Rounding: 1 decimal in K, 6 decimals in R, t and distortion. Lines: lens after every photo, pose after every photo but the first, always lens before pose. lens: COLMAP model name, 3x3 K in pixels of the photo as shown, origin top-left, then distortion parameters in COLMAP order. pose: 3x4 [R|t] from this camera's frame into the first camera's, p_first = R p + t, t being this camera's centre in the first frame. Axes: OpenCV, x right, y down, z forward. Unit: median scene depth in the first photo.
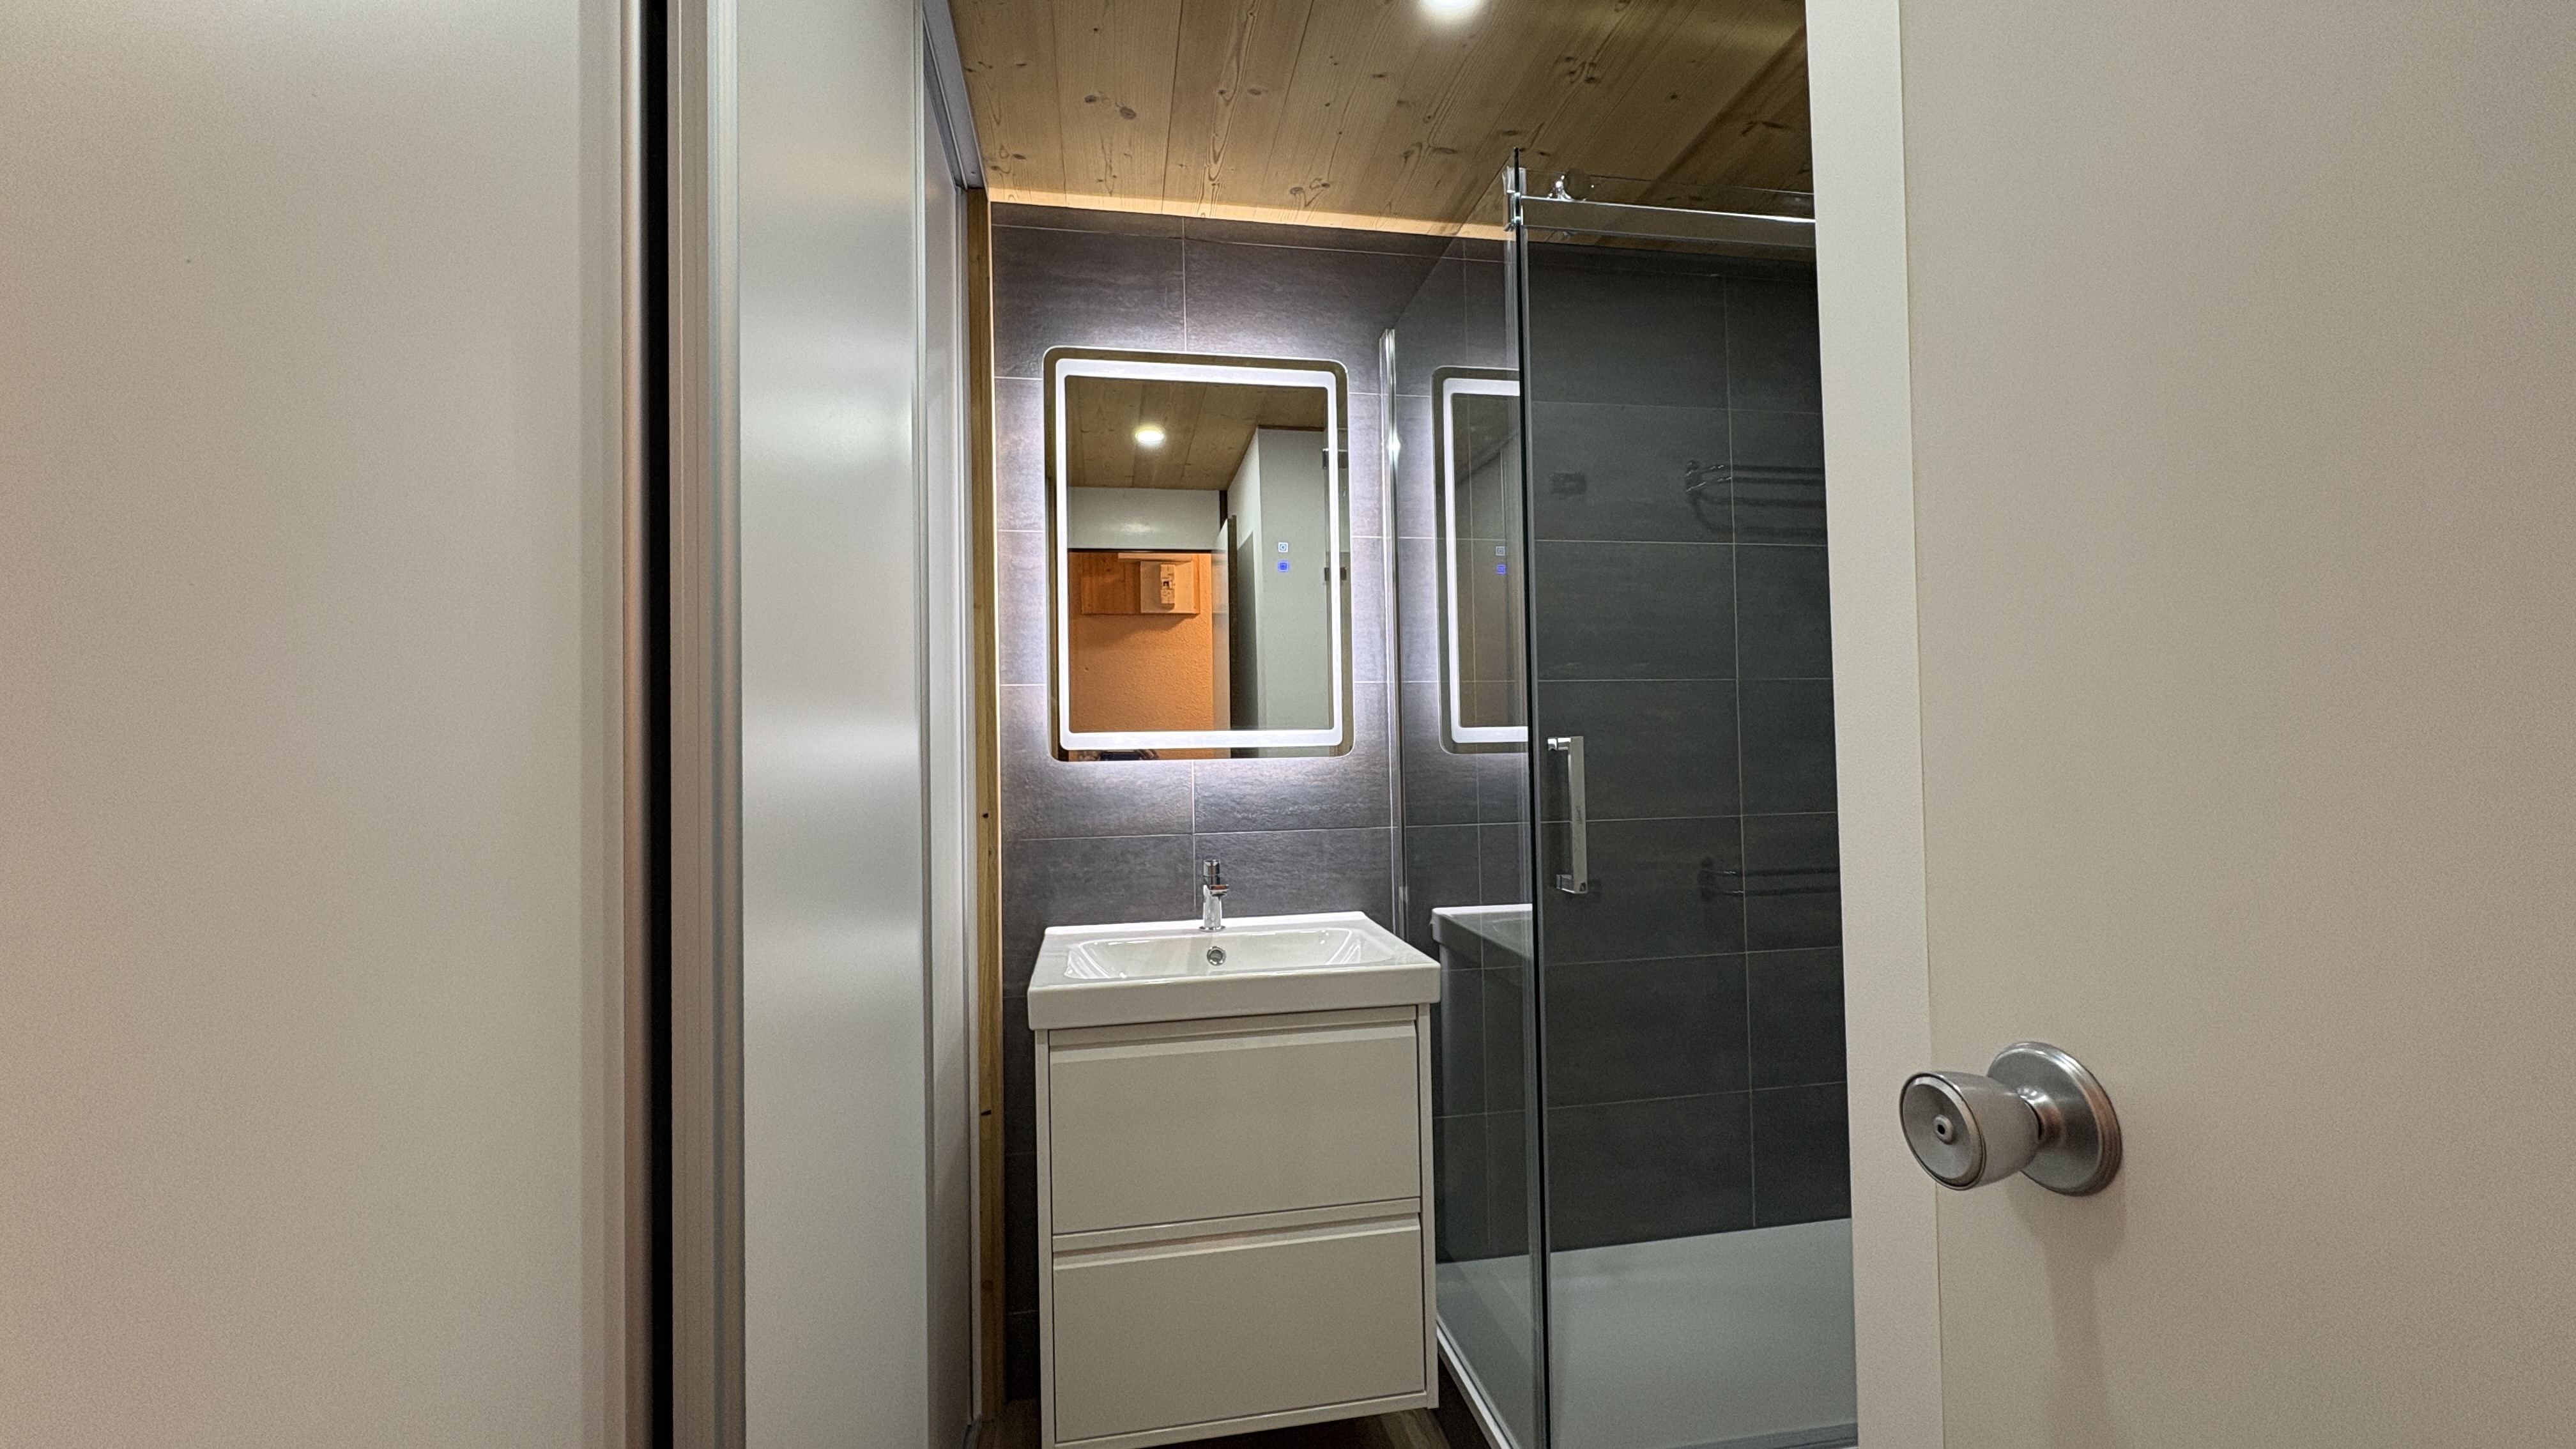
lens RADIAL K [[1023.2, 0, 1290.3], [0, 1023.2, 728.0], [0, 0, 1]] dist [0.001355, -0.000144]
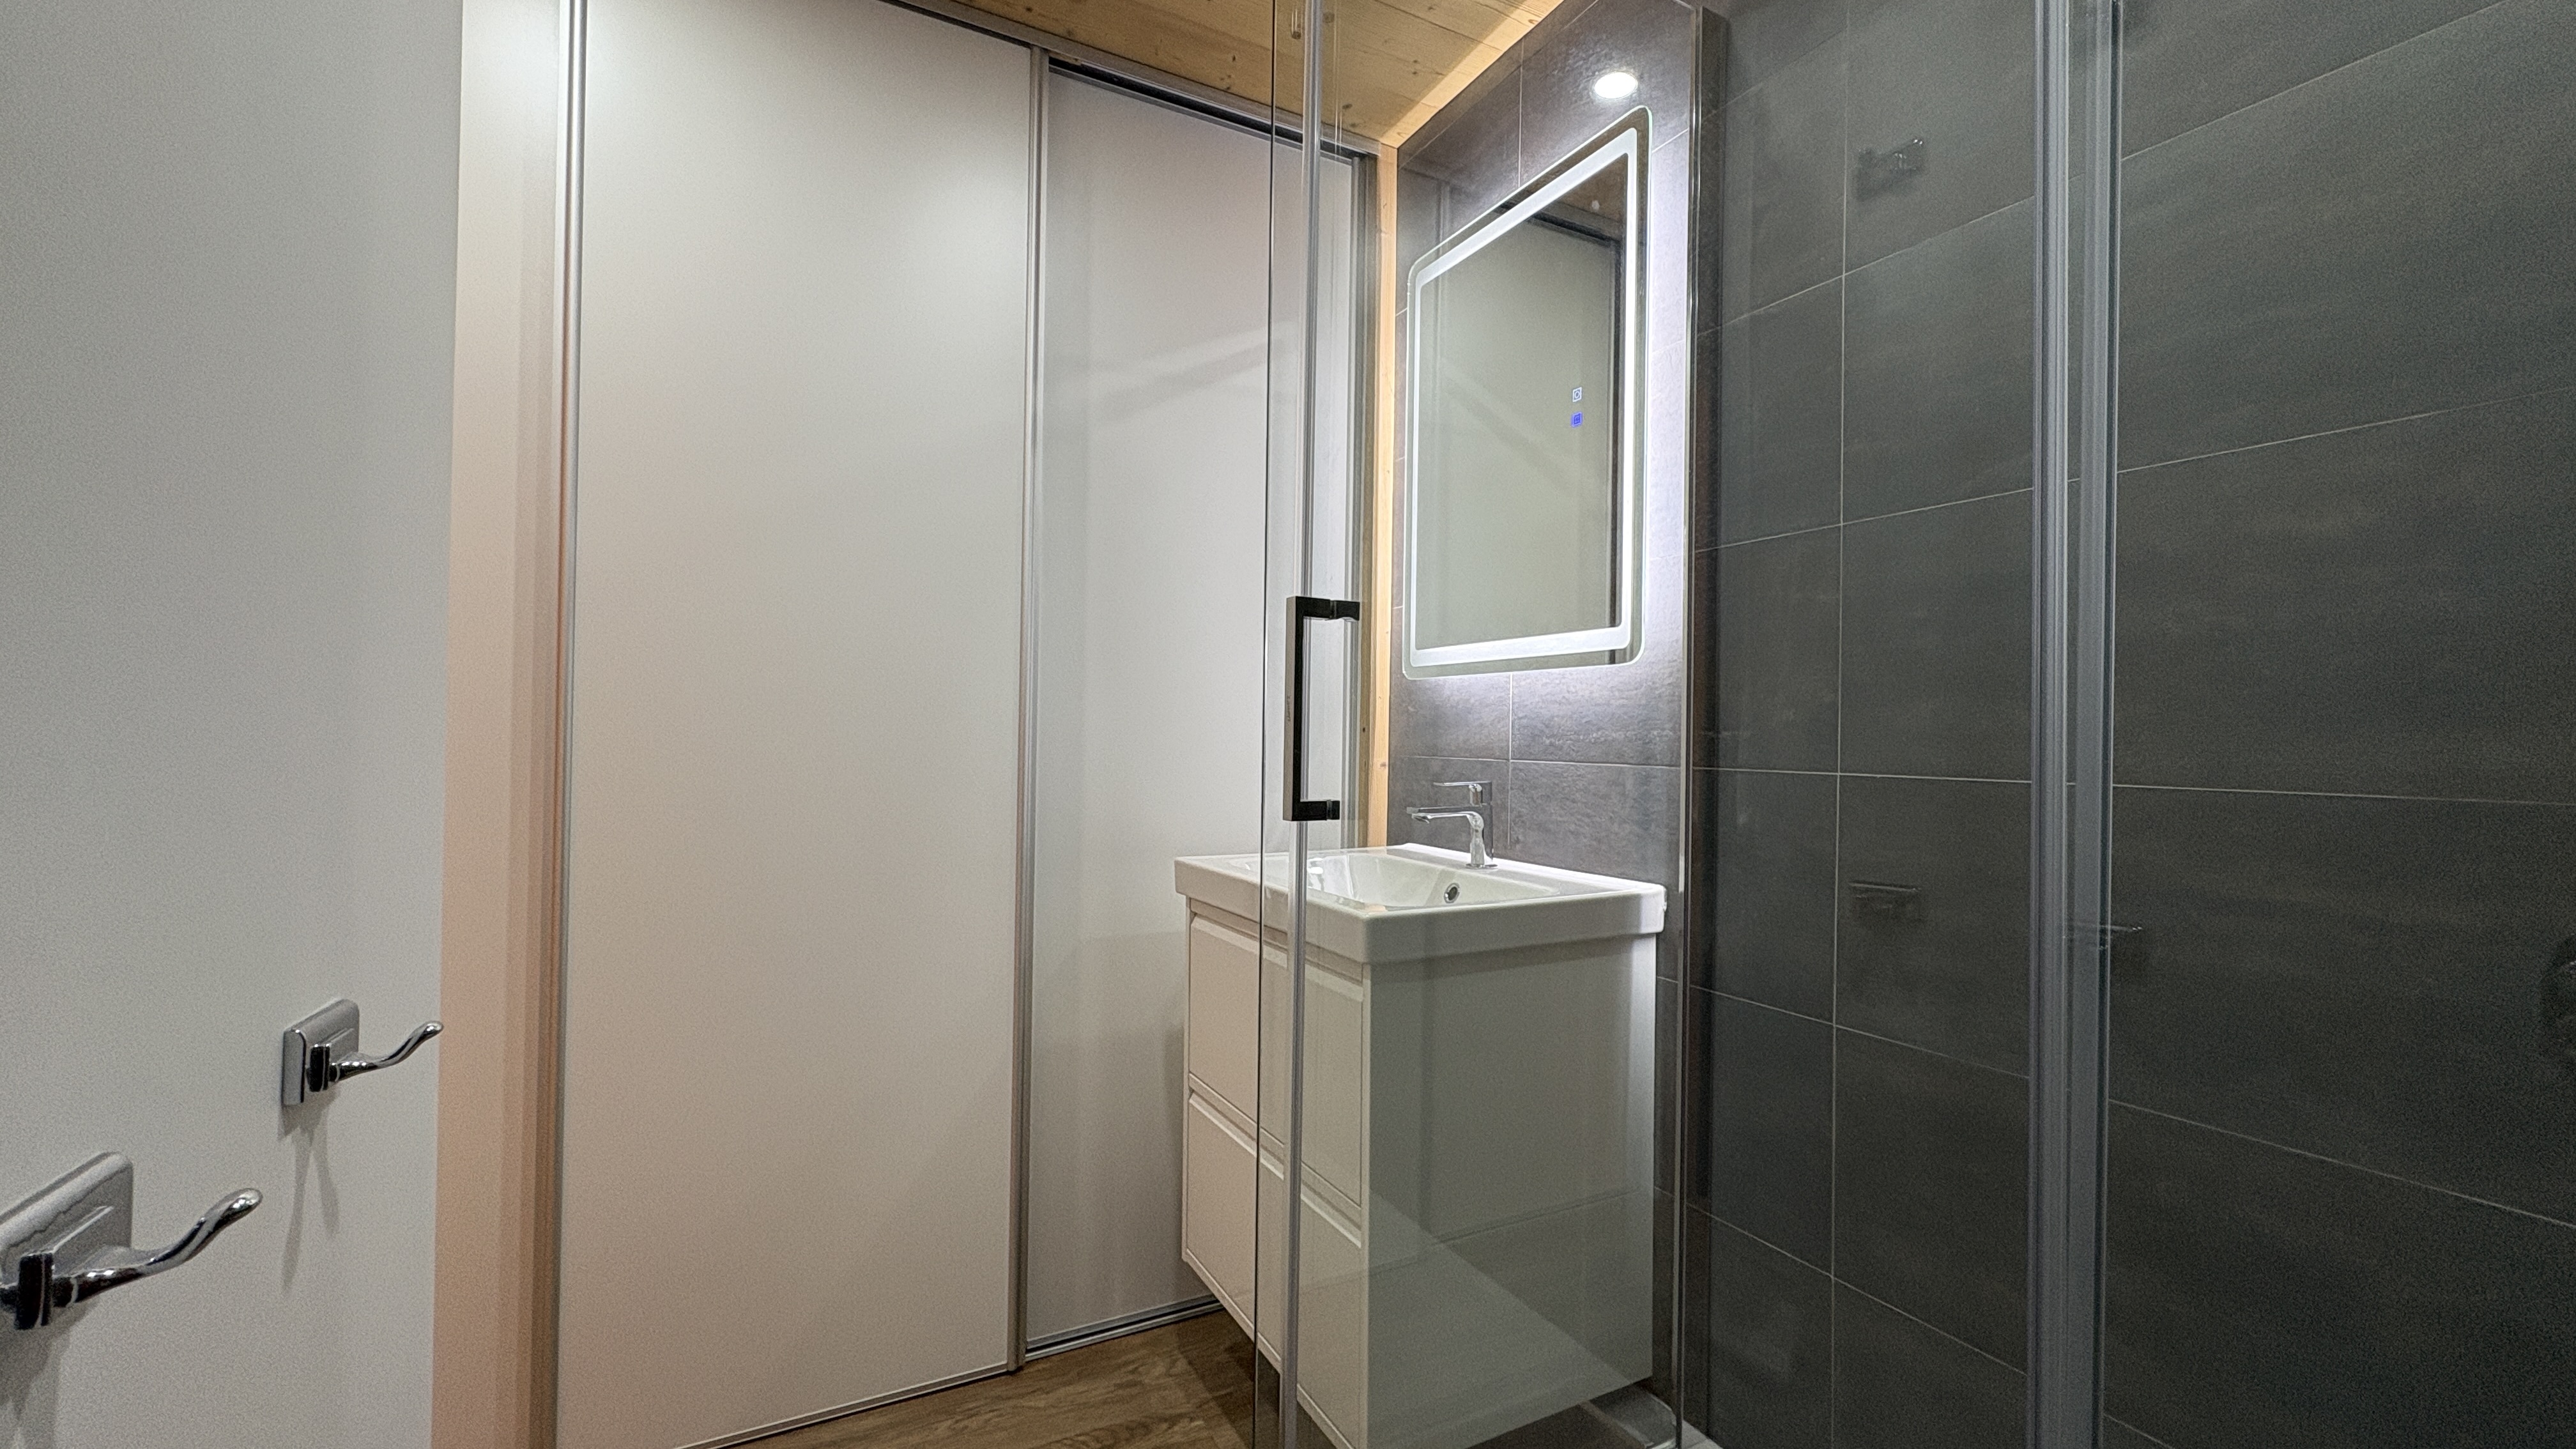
lens RADIAL K [[1023.2, 0, 1289.0], [0, 1023.2, 723.3], [0, 0, 1]] dist [0.001355, -0.000144]
pose [[0.296210, 0.013637, -0.955025, 0.668814], [0.008606, 0.999819, 0.016946, 0.055618], [0.955084, -0.013239, 0.296040, 0.560842]]
